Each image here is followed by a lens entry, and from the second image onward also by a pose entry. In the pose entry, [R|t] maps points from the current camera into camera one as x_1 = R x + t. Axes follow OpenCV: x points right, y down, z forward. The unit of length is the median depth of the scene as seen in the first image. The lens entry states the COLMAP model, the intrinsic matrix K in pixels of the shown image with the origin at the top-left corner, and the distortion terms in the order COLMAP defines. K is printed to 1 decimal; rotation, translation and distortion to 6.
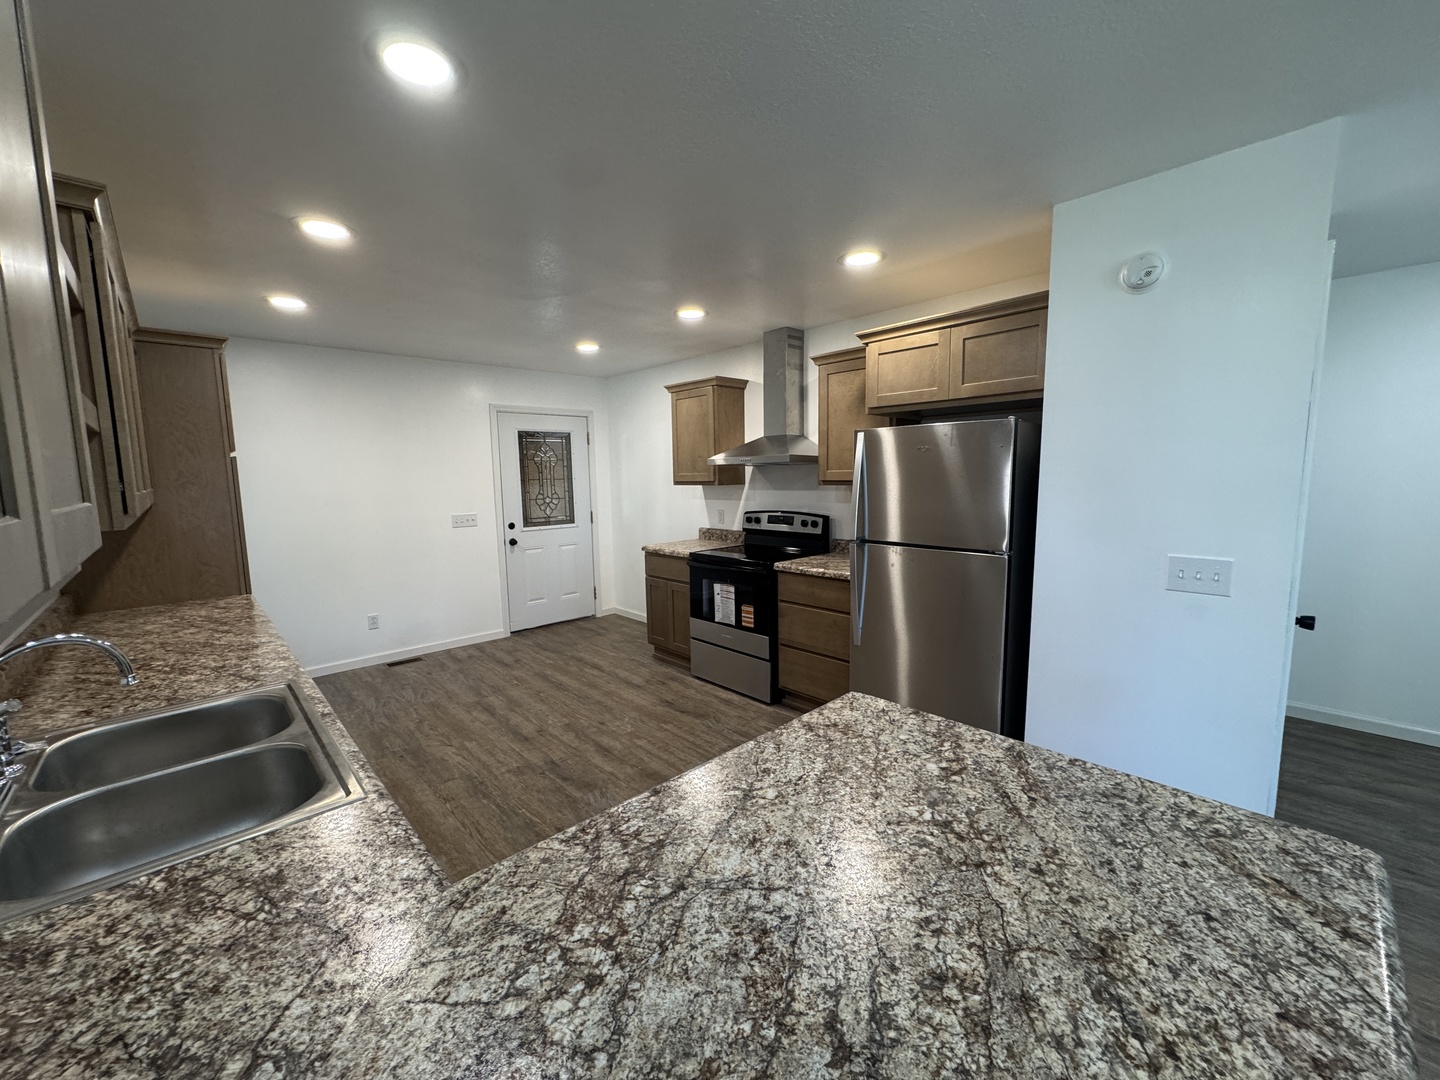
lens RADIAL K [[571.4, 0, 717.6], [0, 571.4, 538.1], [0, 0, 1]] dist [-0.002363, 0.000489]
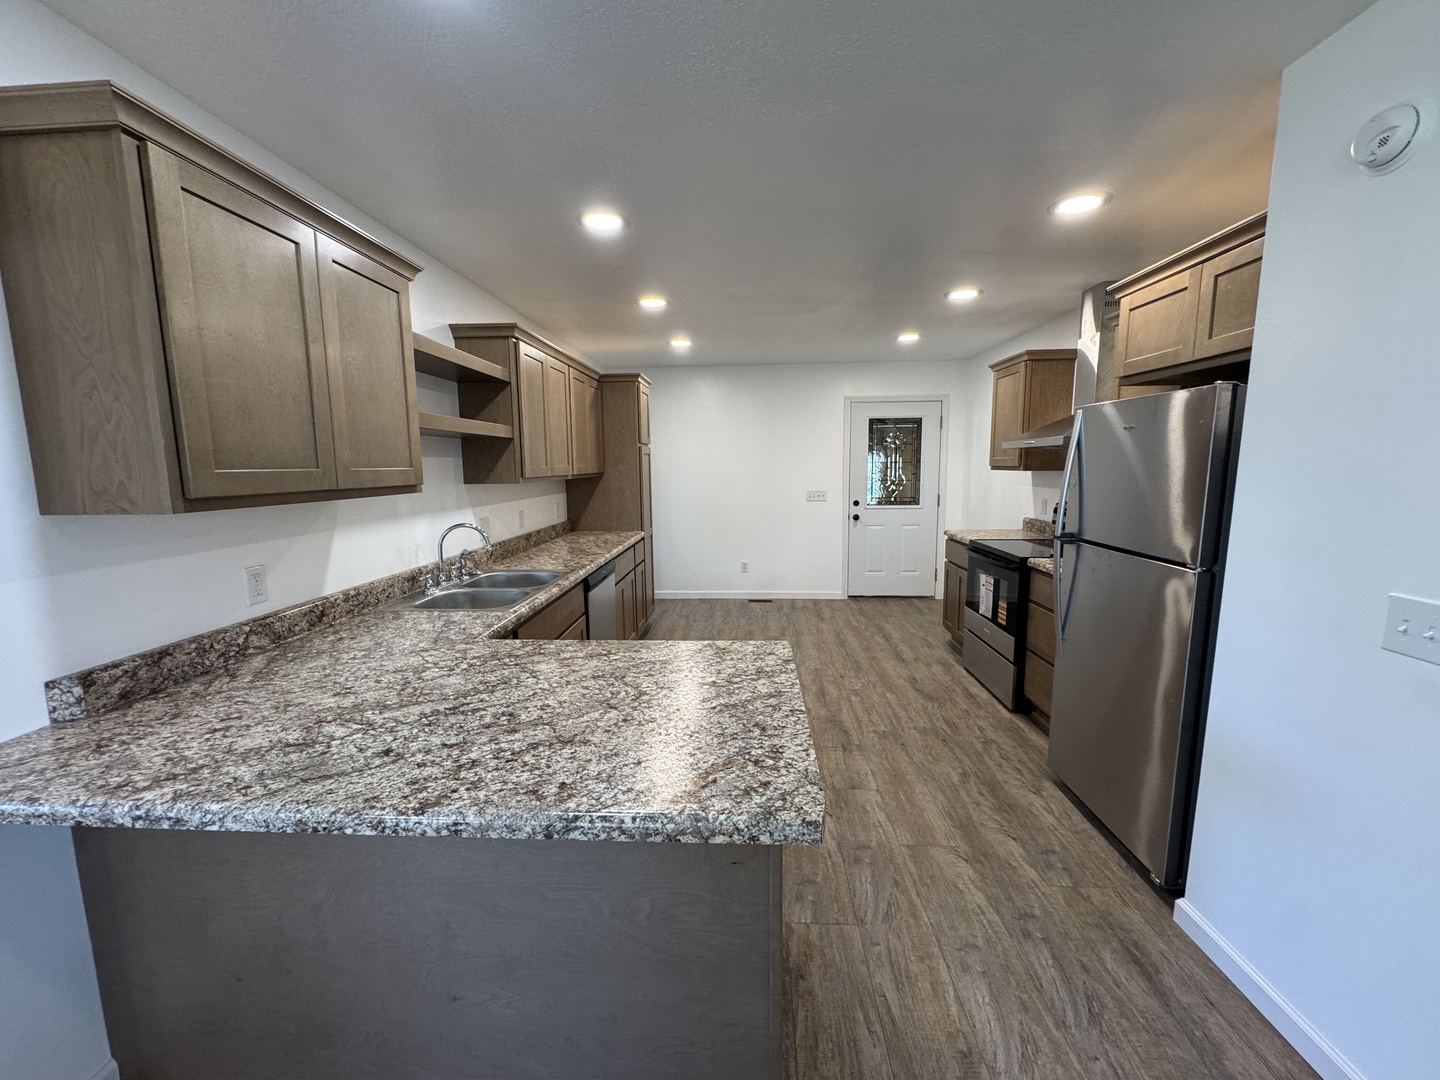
lens RADIAL K [[571.4, 0, 717.6], [0, 571.4, 538.1], [0, 0, 1]] dist [-0.002363, 0.000489]
pose [[0.686728, 0.105238, -0.719256, 0.439380], [-0.083584, 0.994334, 0.065683, -0.006104], [0.722093, 0.015012, 0.691633, 0.026607]]
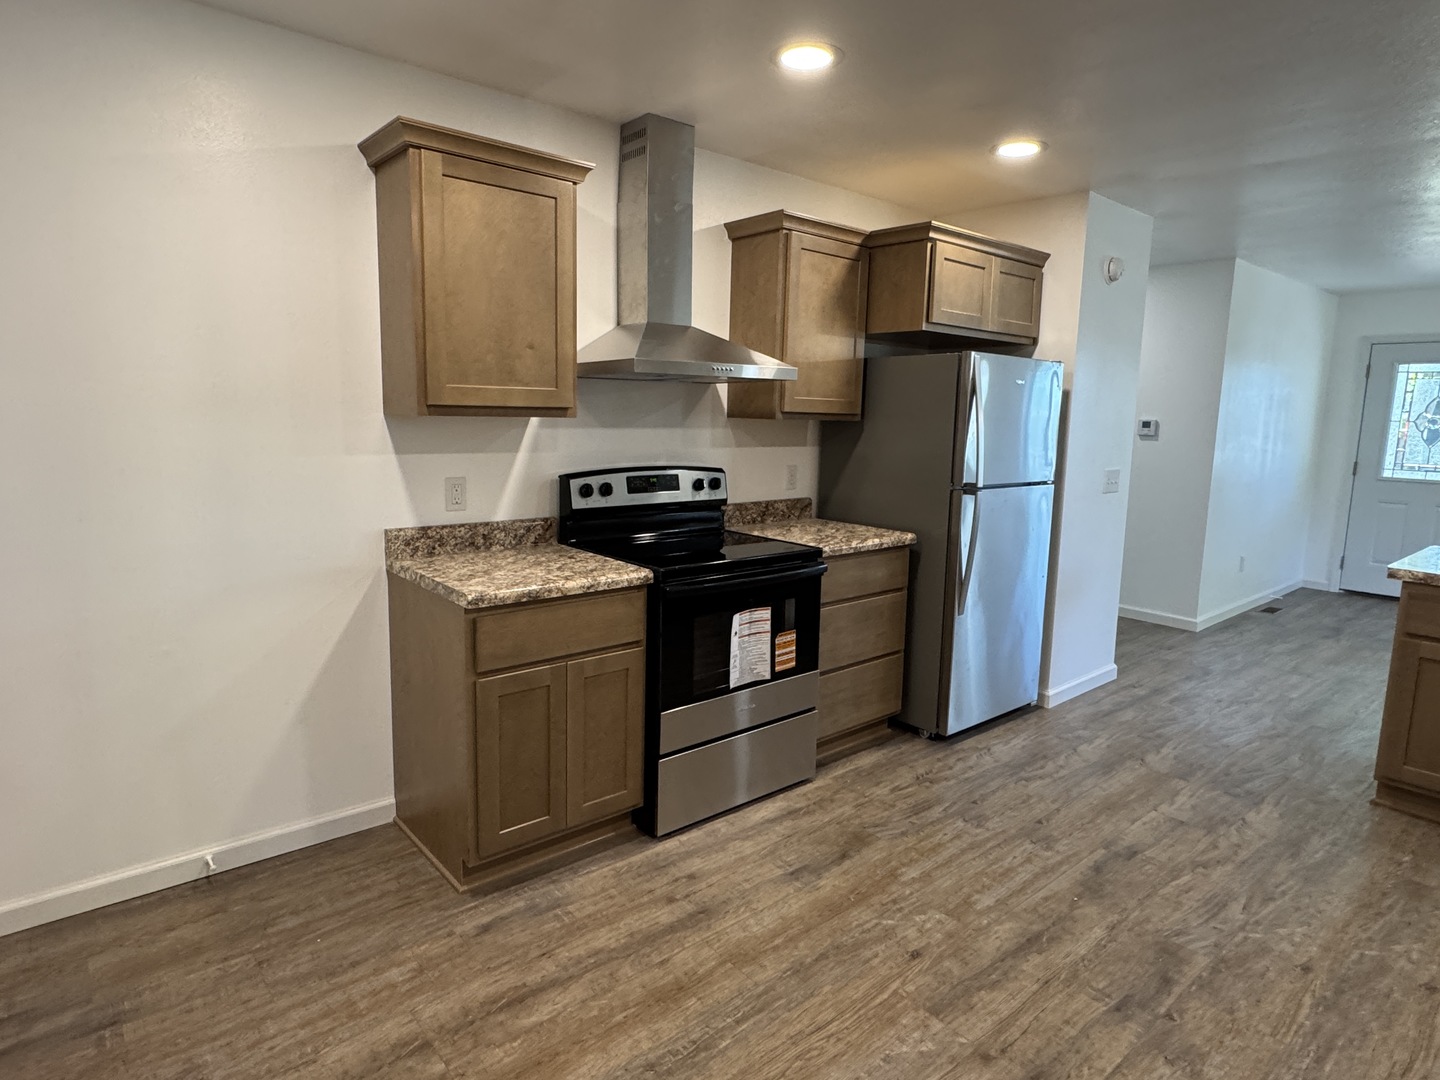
lens RADIAL K [[824.7, 0, 720.0], [0, 824.7, 540.0], [0, 0, 1]] dist [0.000038, -0.000516]
pose [[0.046416, -0.136938, 0.989492, -0.836433], [0.088520, 0.987226, 0.132472, -0.096754], [-0.994992, 0.081441, 0.057945, 1.138487]]
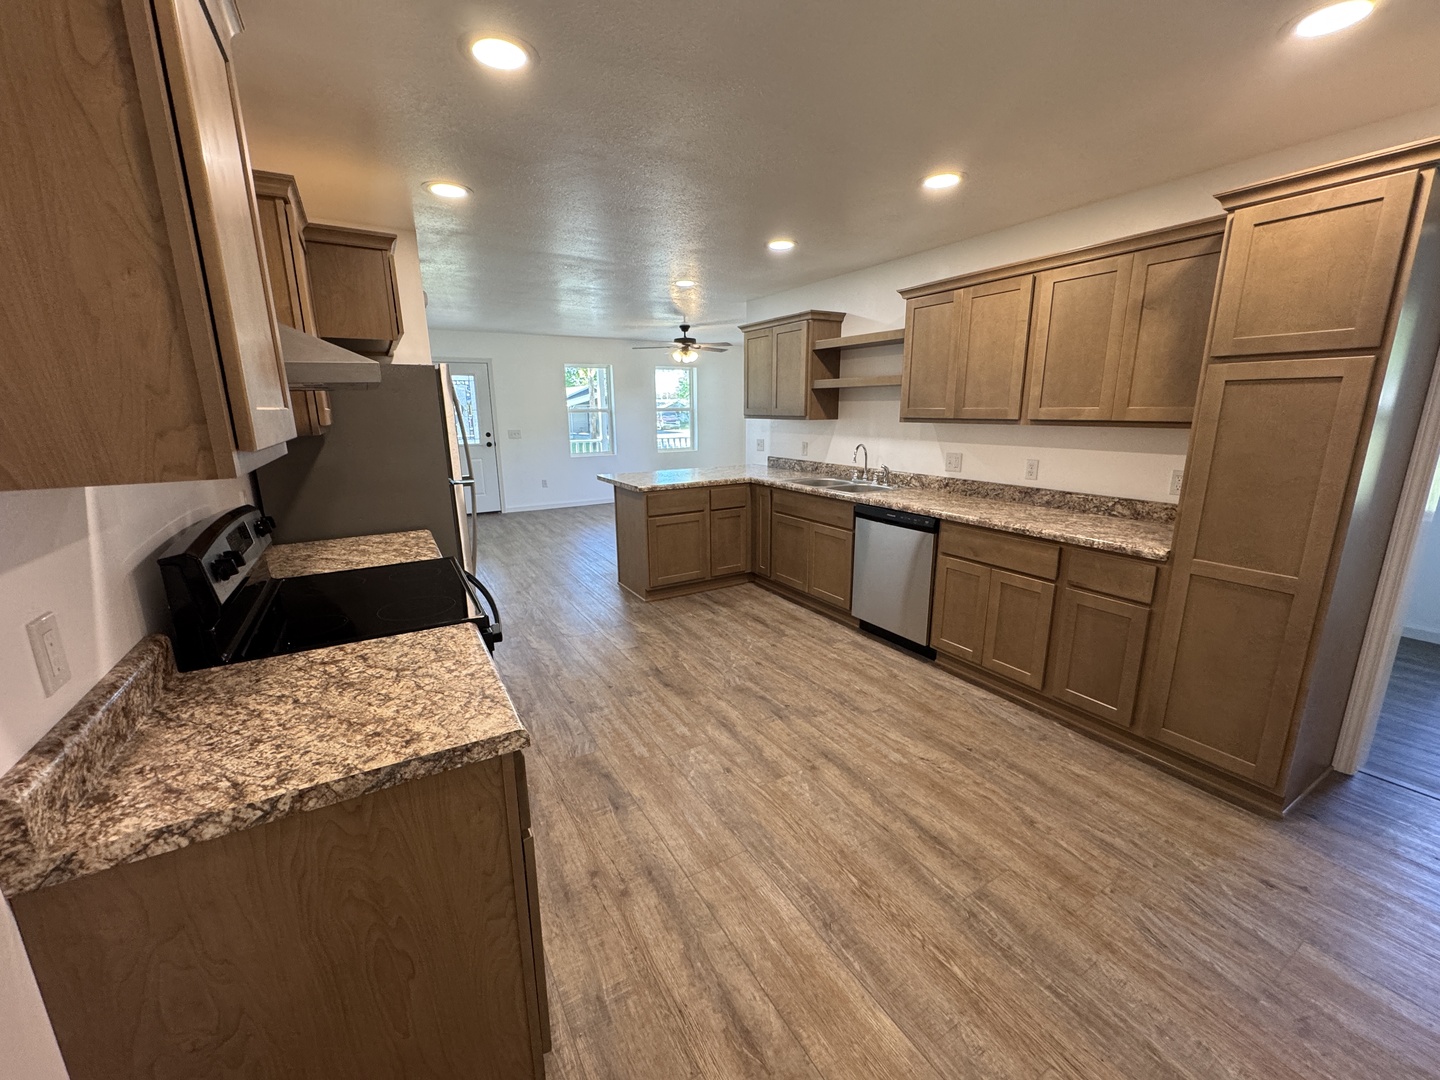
lens RADIAL K [[571.4, 0, 717.6], [0, 571.4, 538.1], [0, 0, 1]] dist [-0.002363, 0.000489]
pose [[-0.975274, -0.023019, 0.219797, -0.351262], [0.051203, 0.943963, 0.326056, -0.175056], [-0.214986, 0.329248, -0.919444, 1.617789]]
